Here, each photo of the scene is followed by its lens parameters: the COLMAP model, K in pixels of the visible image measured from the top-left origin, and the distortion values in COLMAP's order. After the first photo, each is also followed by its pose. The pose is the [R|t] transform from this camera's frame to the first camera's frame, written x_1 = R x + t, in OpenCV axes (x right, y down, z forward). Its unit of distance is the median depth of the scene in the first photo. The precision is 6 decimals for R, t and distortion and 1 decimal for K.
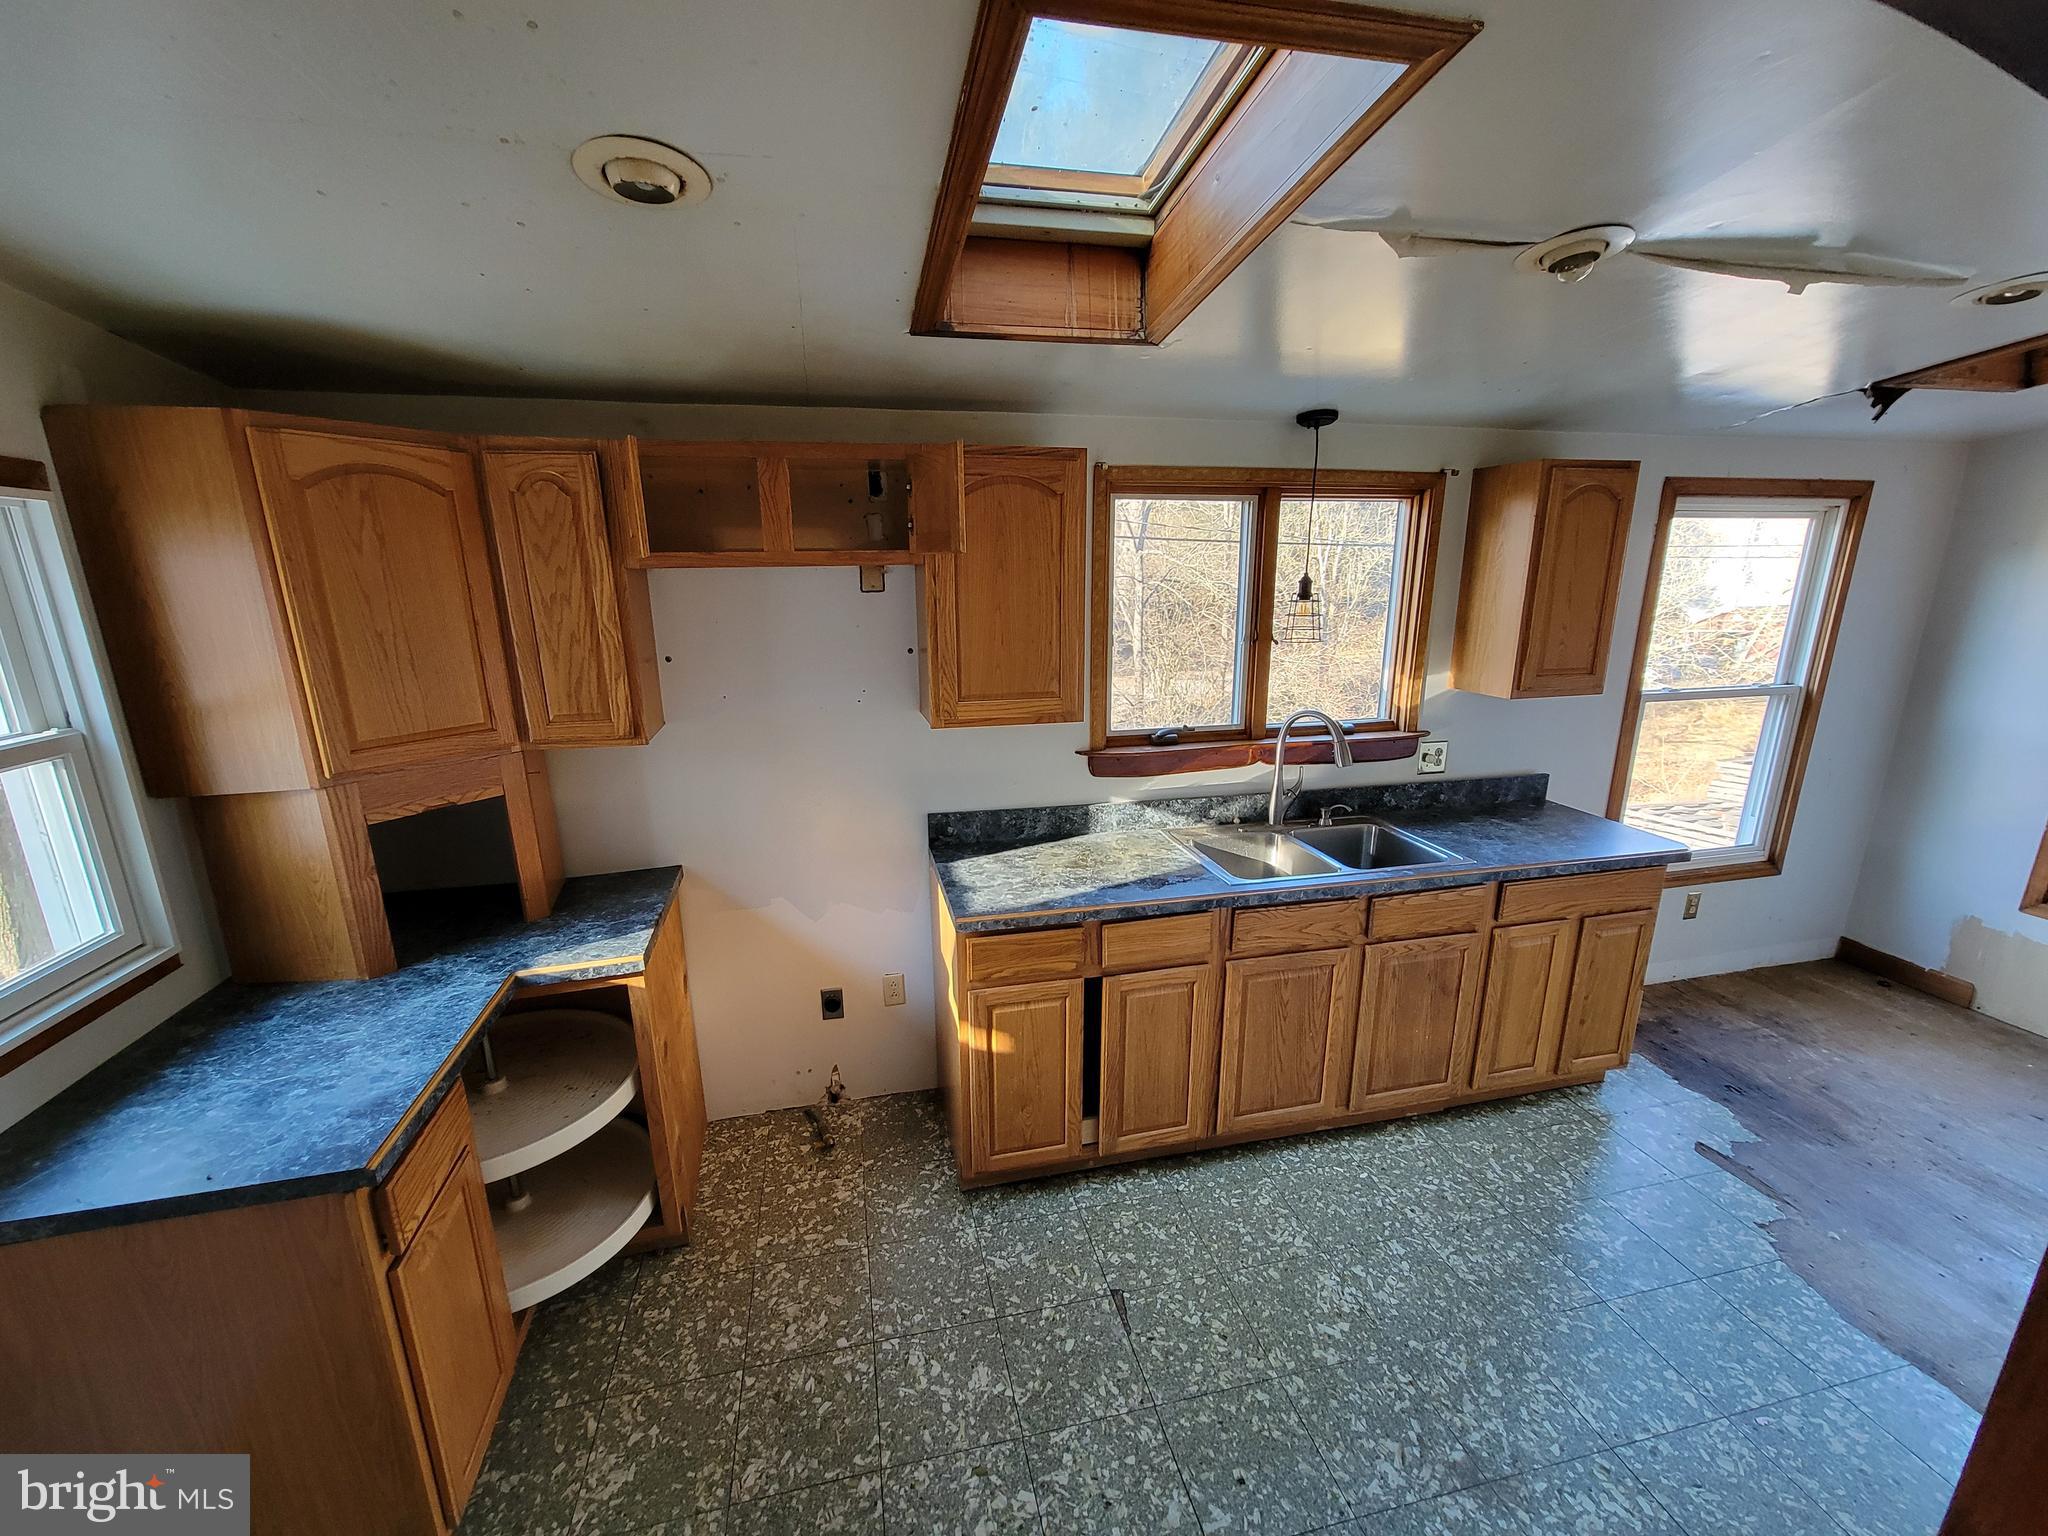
lens RADIAL K [[839.9, 0, 1018.7], [0, 839.9, 793.7], [0, 0, 1]] dist [0.000447, 0.000849]
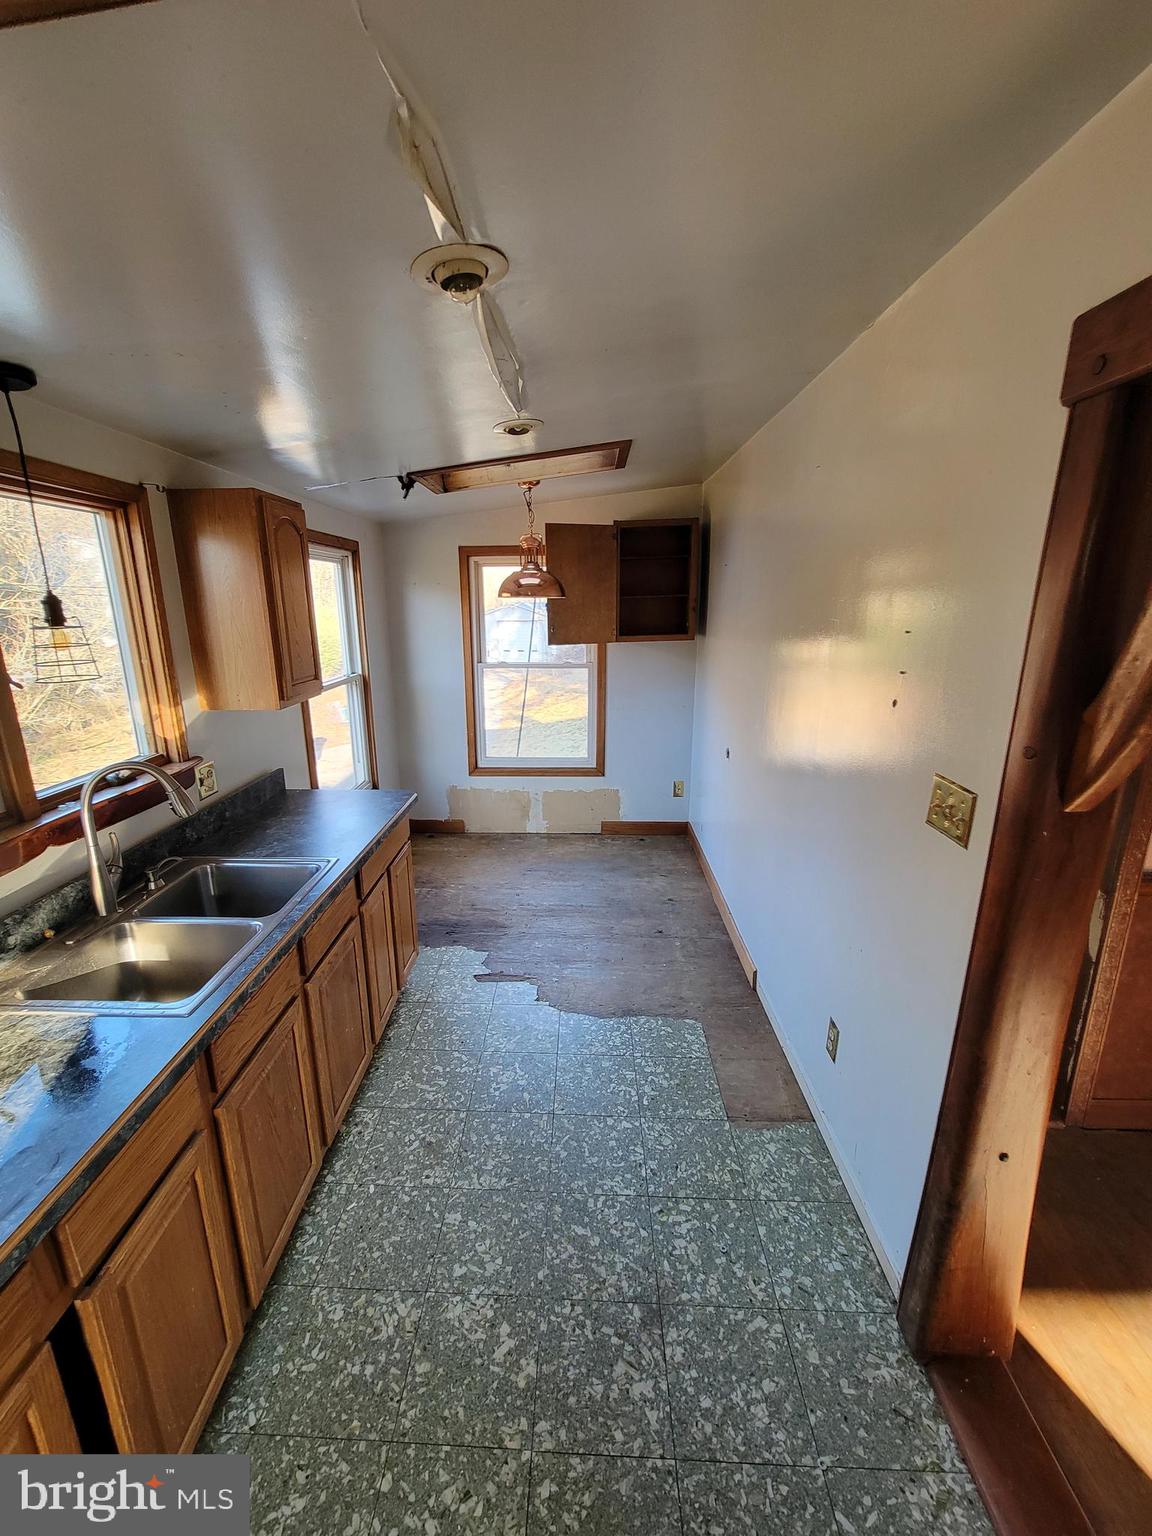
lens RADIAL K [[629.9, 0, 568.9], [0, 629.9, 764.0], [0, 0, 1]] dist [0.000447, 0.000849]
pose [[0.261213, -0.238924, 0.935245, -0.101809], [0.255171, 0.951509, 0.171810, -0.090456], [-0.930944, 0.193768, 0.309513, 0.410474]]
